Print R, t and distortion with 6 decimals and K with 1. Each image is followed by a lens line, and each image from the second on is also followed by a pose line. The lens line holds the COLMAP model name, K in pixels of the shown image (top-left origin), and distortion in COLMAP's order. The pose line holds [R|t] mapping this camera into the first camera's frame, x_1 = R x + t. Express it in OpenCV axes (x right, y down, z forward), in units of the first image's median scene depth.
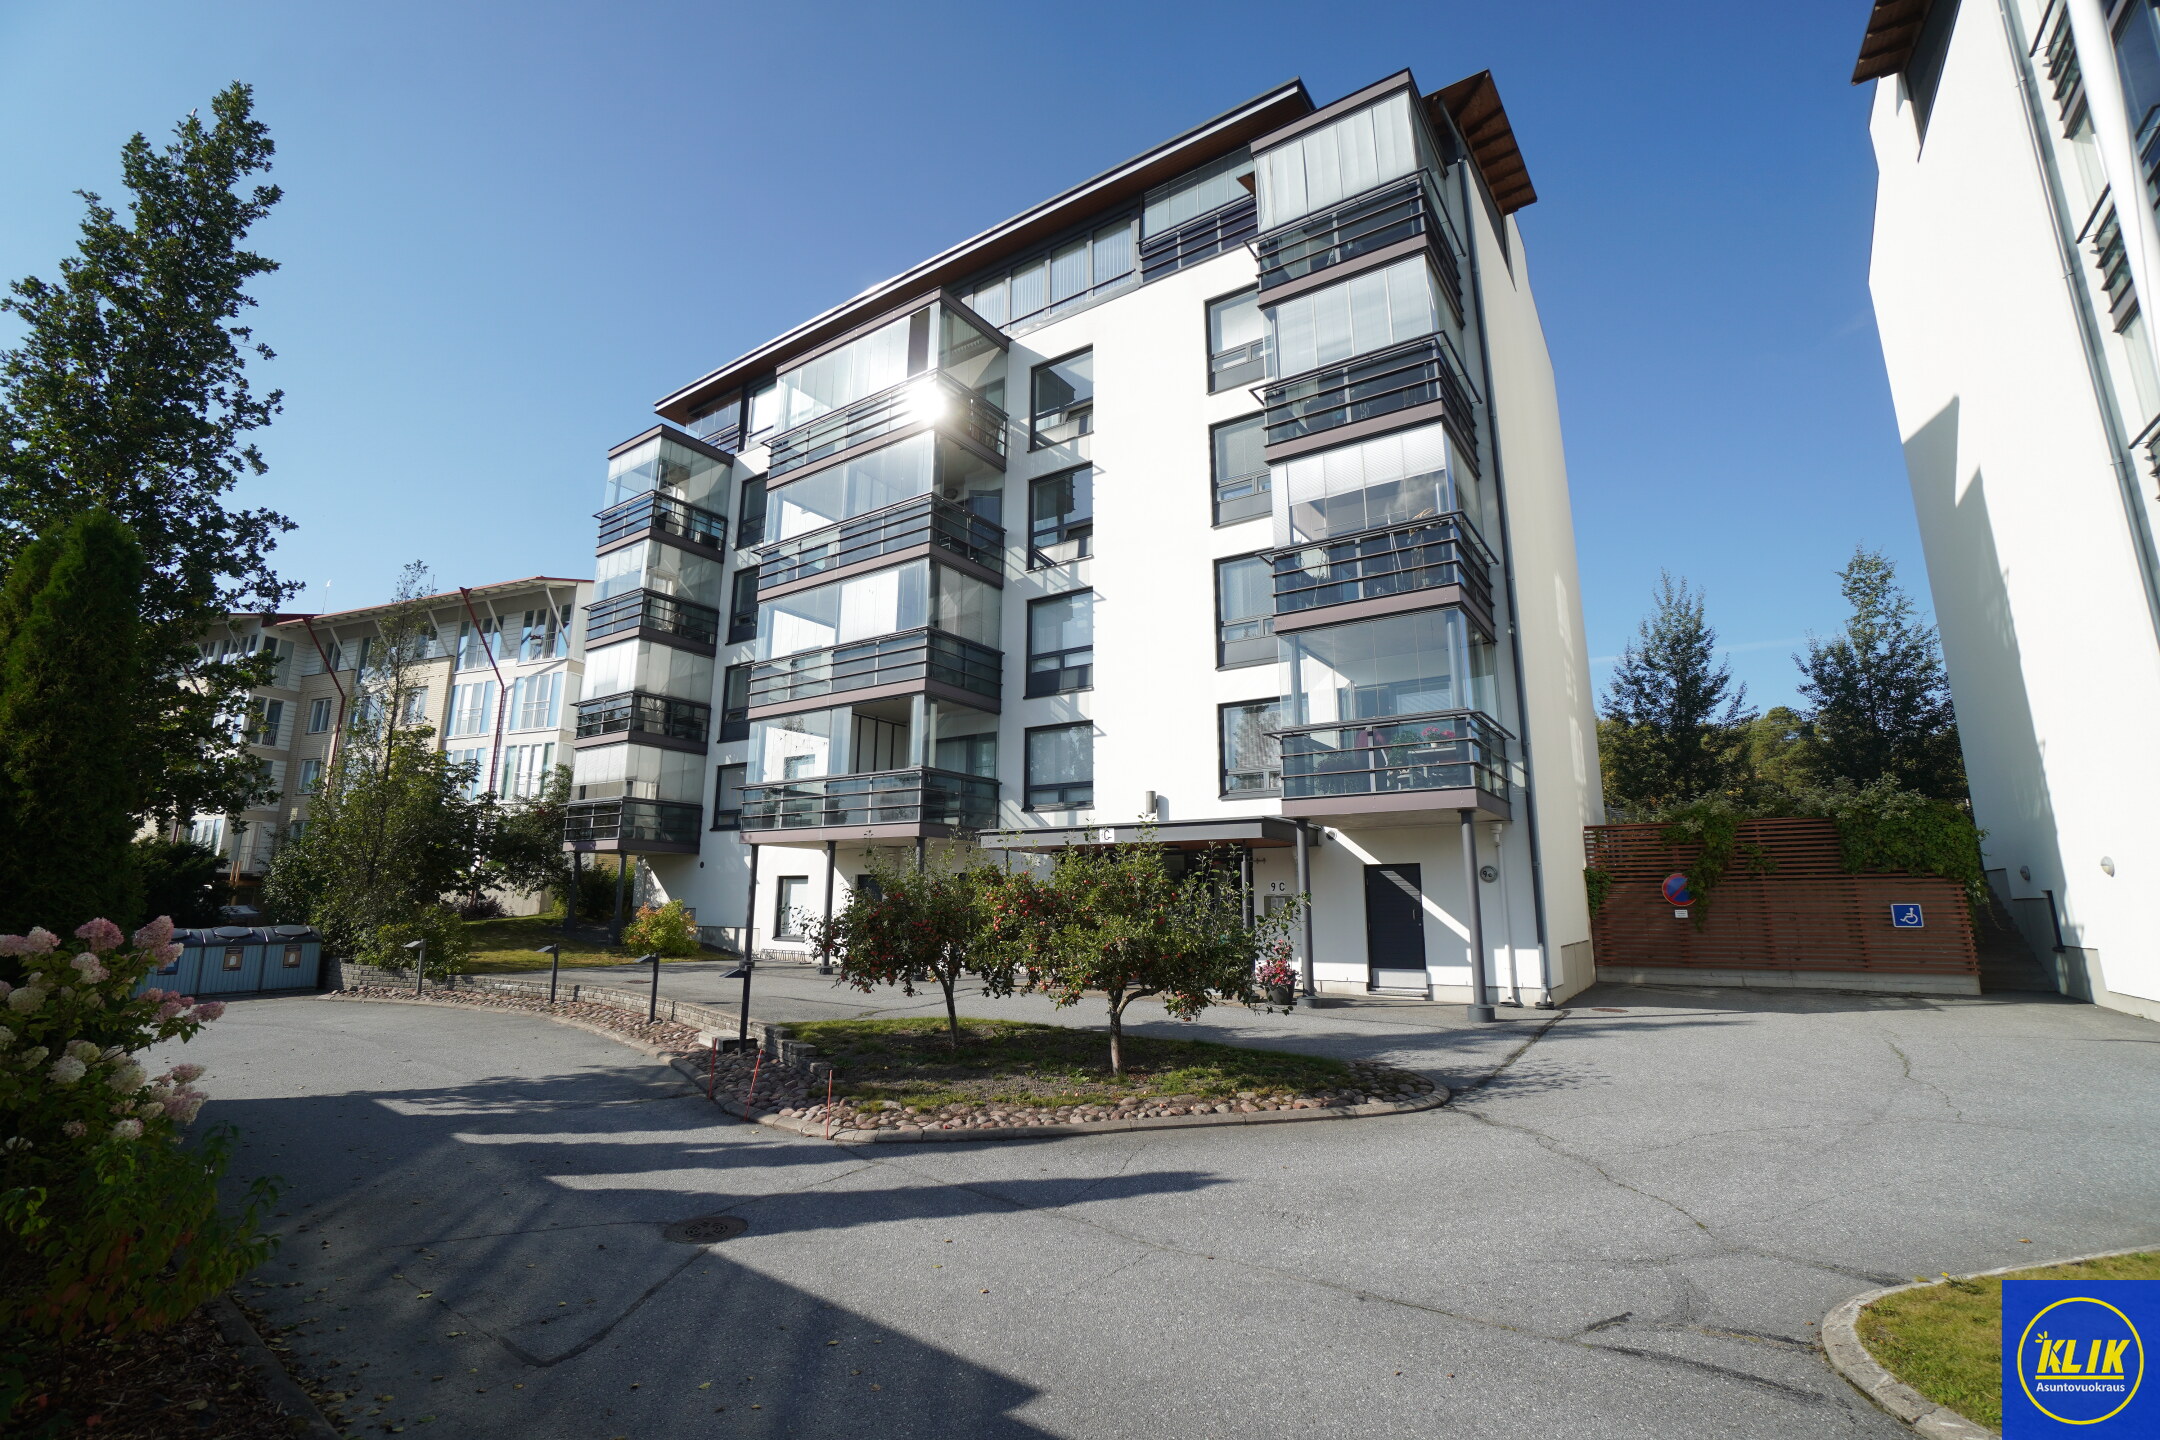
lens RADIAL K [[952.2, 0, 1075.4], [0, 952.2, 708.3], [0, 0, 1]] dist [-0.067259, 0.026552]
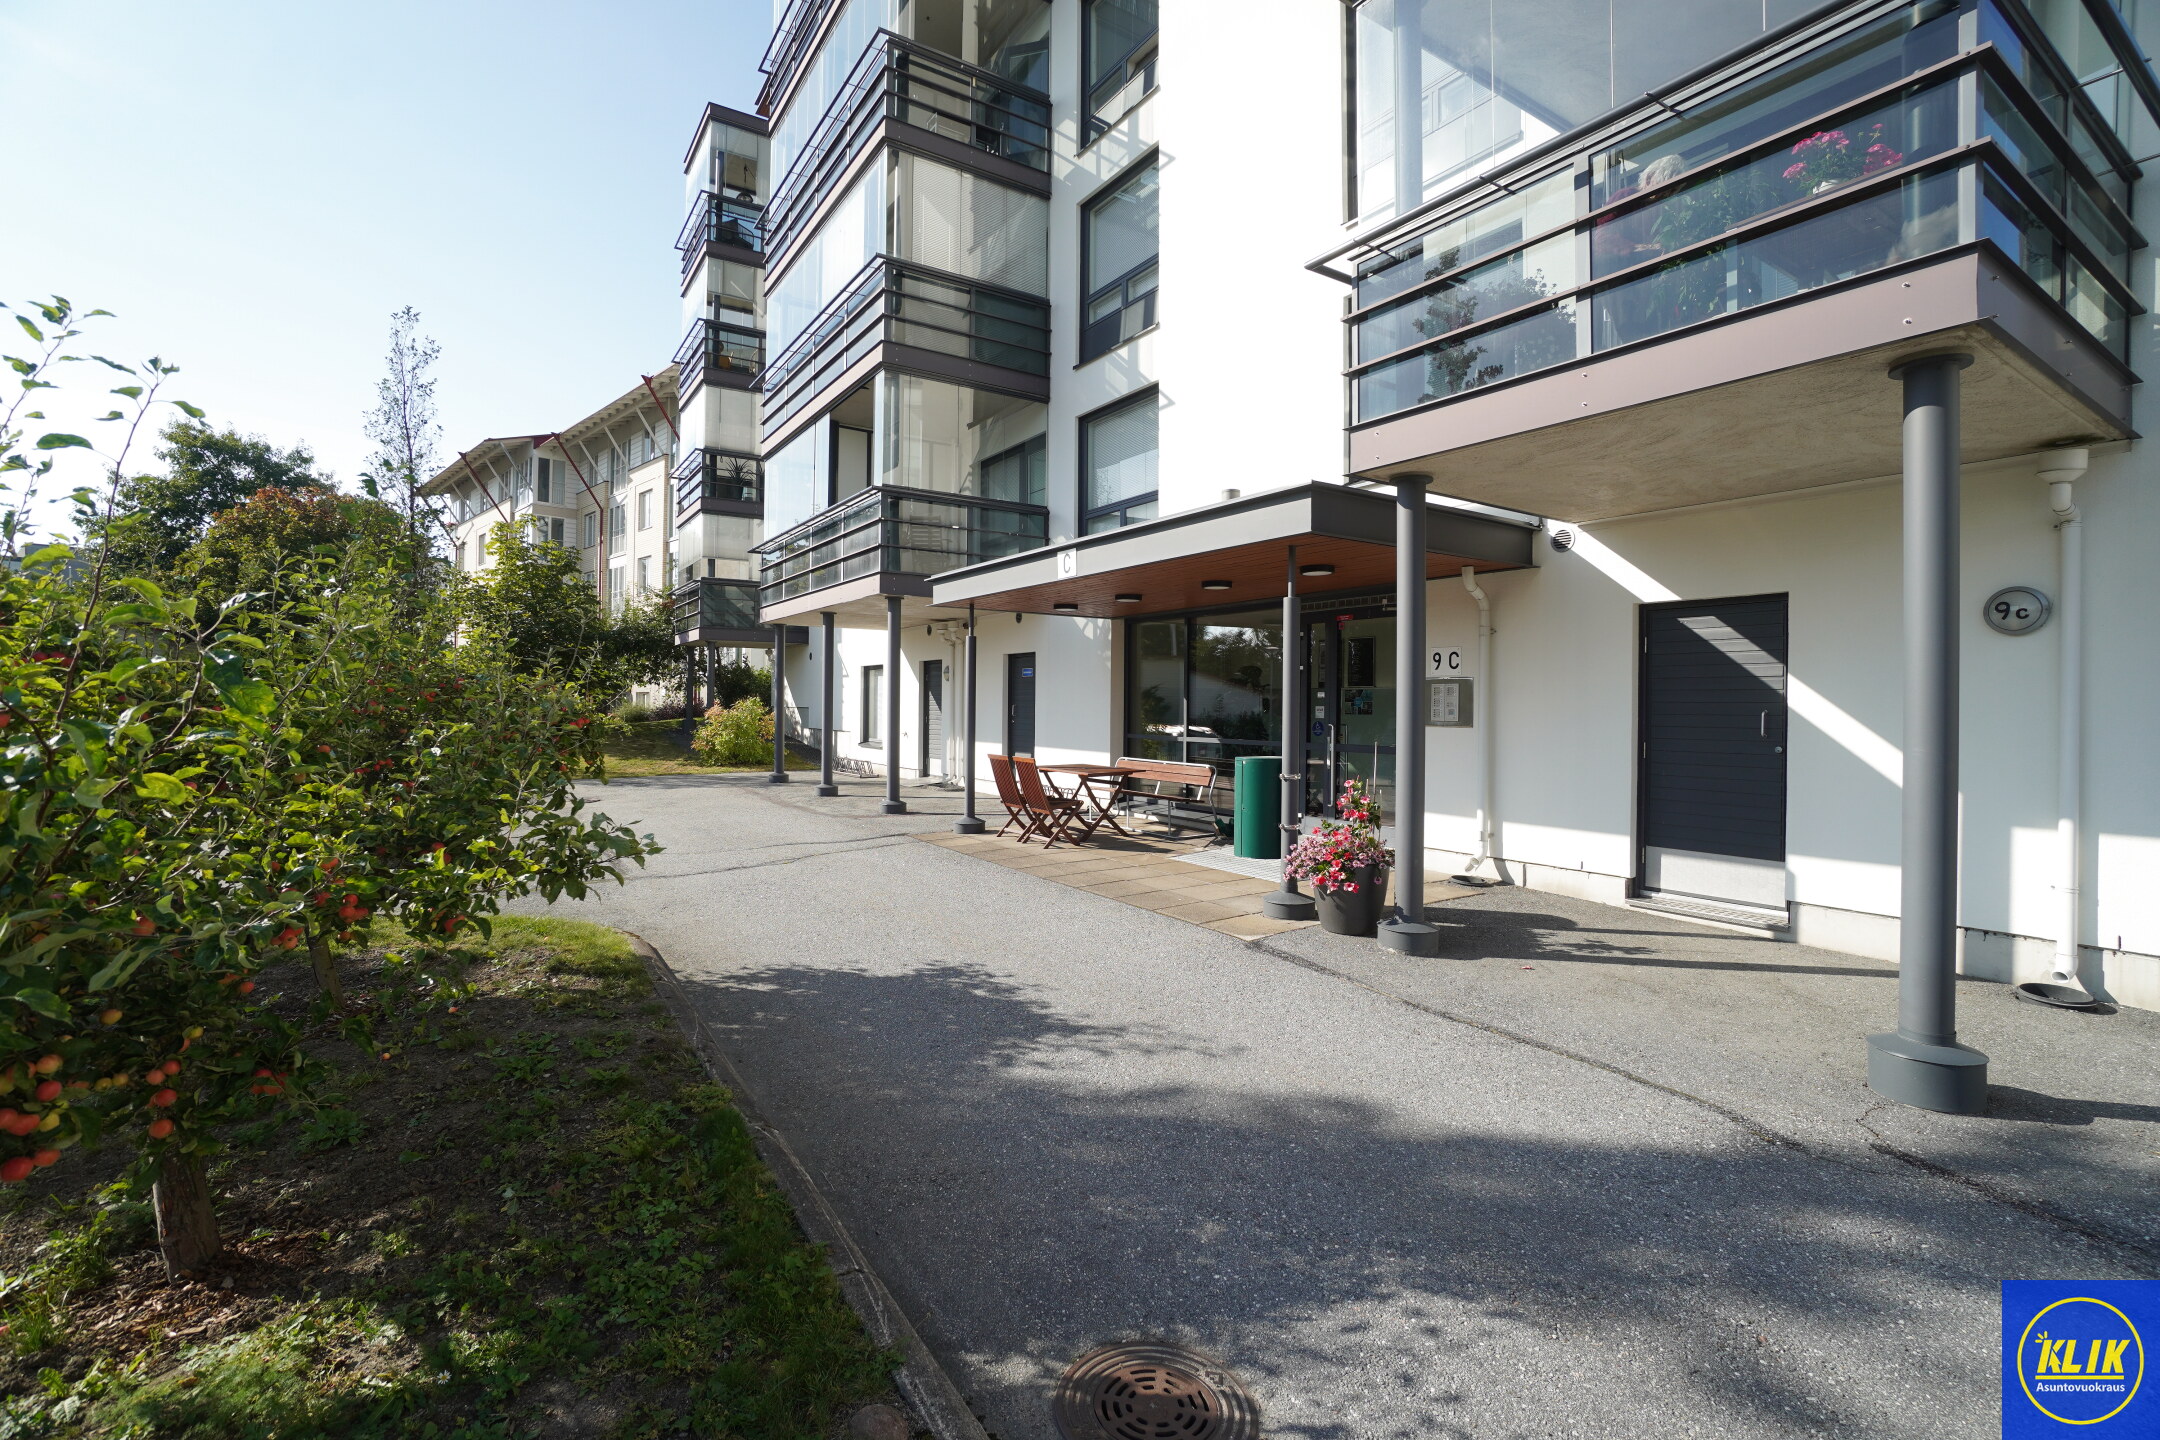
lens RADIAL K [[952.2, 0, 1075.4], [0, 952.2, 708.3], [0, 0, 1]] dist [-0.067259, 0.026552]
pose [[0.919877, 0.004731, -0.392177, 0.190257], [0.075821, 0.978919, 0.189653, 0.090844], [0.384807, -0.204193, 0.900127, 0.419254]]
